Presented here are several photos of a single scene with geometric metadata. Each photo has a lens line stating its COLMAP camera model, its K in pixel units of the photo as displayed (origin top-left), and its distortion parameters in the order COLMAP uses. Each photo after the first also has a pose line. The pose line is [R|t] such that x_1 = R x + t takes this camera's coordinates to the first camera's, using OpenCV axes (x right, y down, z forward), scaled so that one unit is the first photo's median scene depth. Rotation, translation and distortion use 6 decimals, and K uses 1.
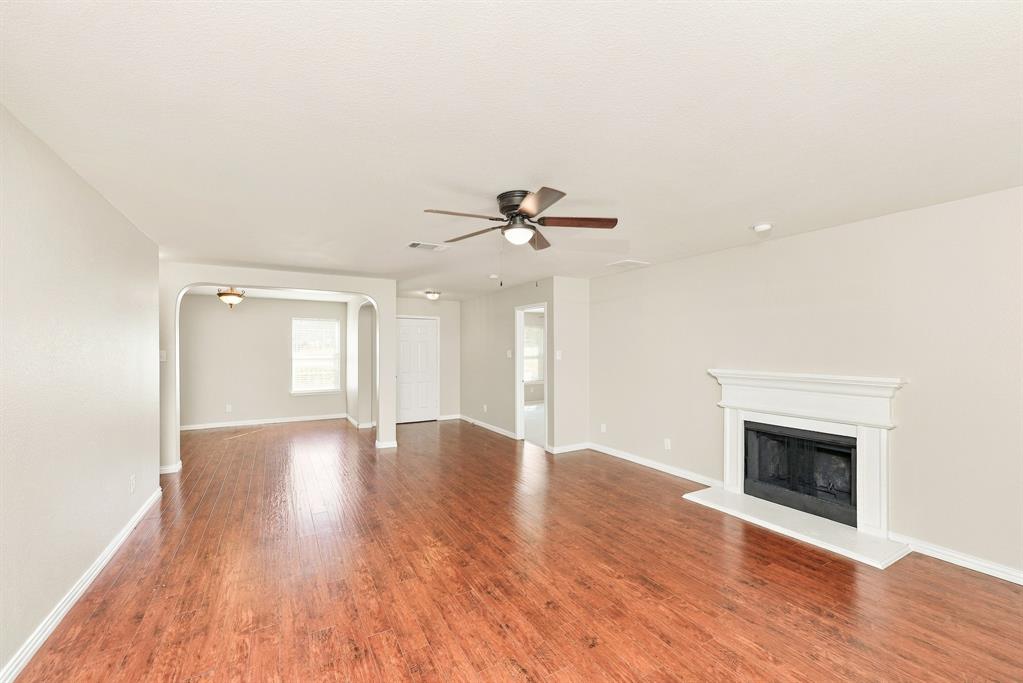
lens RADIAL K [[417.1, 0, 513.9], [0, 417.1, 347.3], [0, 0, 1]] dist [0.007905, 0.000745]
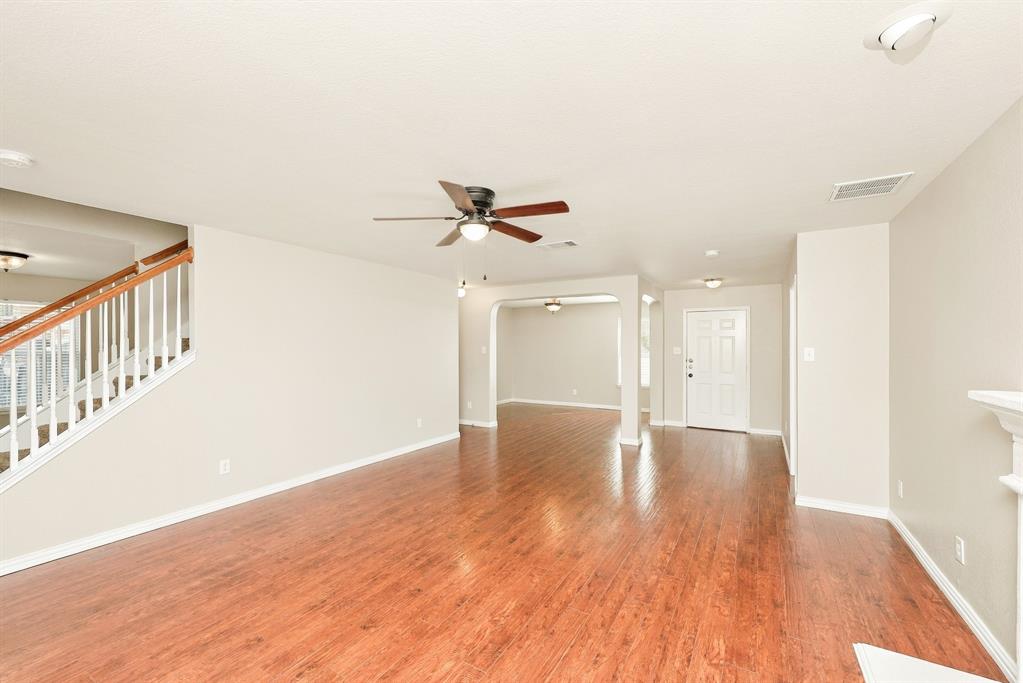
lens RADIAL K [[417.1, 0, 509.5], [0, 417.1, 342.8], [0, 0, 1]] dist [0.007905, 0.000745]
pose [[0.479471, -0.008583, -0.877516, 0.873996], [0.005001, 0.999963, -0.007049, 0.005919], [0.877544, -0.001009, 0.479496, 0.554649]]
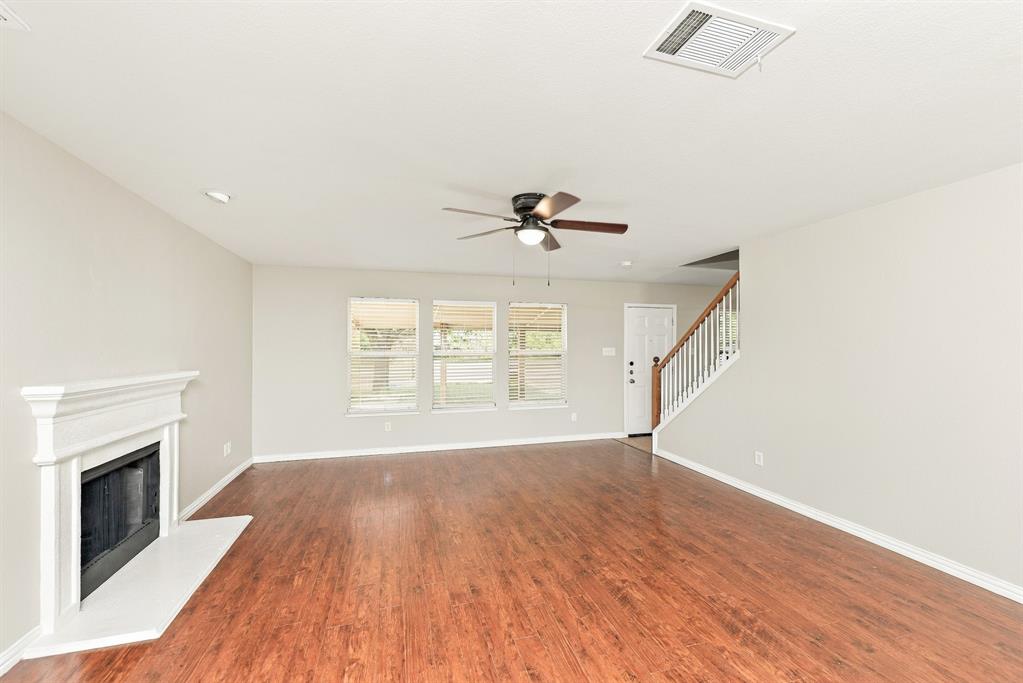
lens RADIAL K [[417.1, 0, 511.0], [0, 417.1, 346.6], [0, 0, 1]] dist [0.007905, 0.000745]
pose [[-0.969558, 0.001445, 0.244856, -0.179726], [-0.000309, 0.999975, -0.007125, 0.016164], [-0.244860, -0.006984, -0.969533, 1.882981]]
